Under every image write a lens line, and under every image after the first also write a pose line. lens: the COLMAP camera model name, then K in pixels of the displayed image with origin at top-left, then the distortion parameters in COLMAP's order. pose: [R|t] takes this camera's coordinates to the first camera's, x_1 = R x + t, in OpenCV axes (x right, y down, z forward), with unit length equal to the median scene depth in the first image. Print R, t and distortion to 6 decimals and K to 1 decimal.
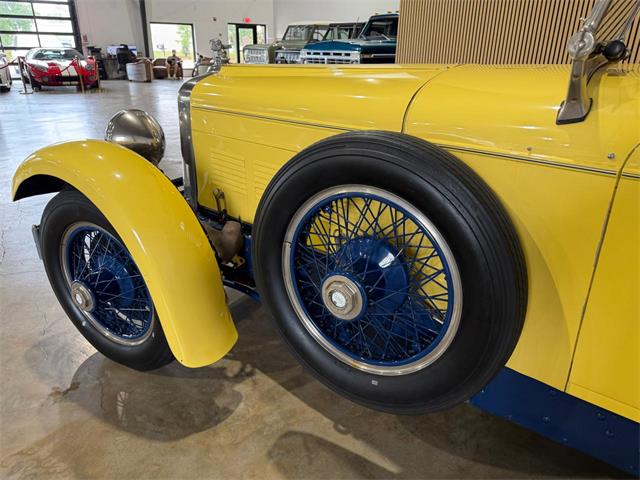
lens RADIAL K [[459.3, 0, 325.6], [0, 459.3, 239.4], [0, 0, 1]] dist [0.005766, 0.000762]
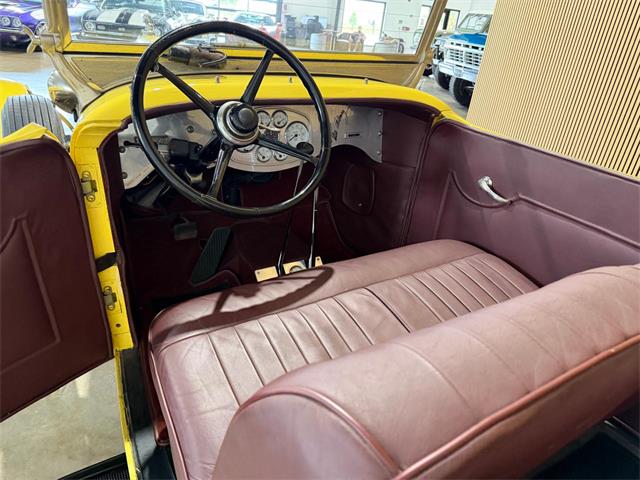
lens RADIAL K [[459.3, 0, 325.6], [0, 459.3, 239.4], [0, 0, 1]] dist [0.005766, 0.000762]
pose [[0.905499, 0.263115, -0.332930, 0.105310], [-0.251909, 0.964664, 0.077237, -0.011222], [0.341488, 0.013930, 0.939783, 0.006059]]
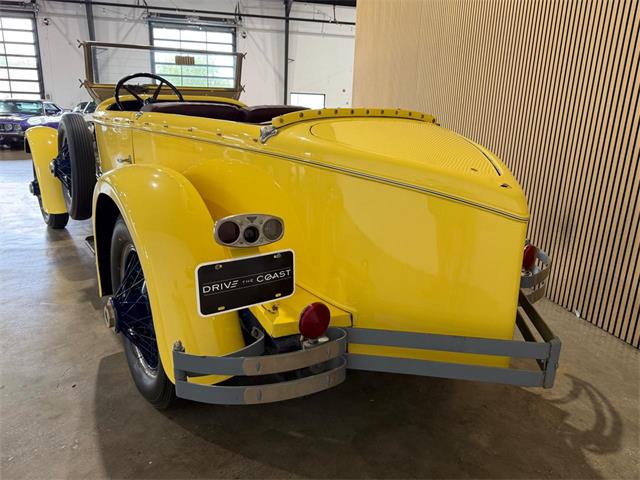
lens RADIAL K [[452.5, 0, 320.0], [0, 452.5, 240.0], [0, 0, 1]] dist [0.005670, -0.001599]
pose [[0.935366, 0.111066, -0.335789, 0.208117], [-0.153722, 0.982714, -0.103162, 0.047569], [0.318527, 0.148112, 0.936271, -0.086012]]
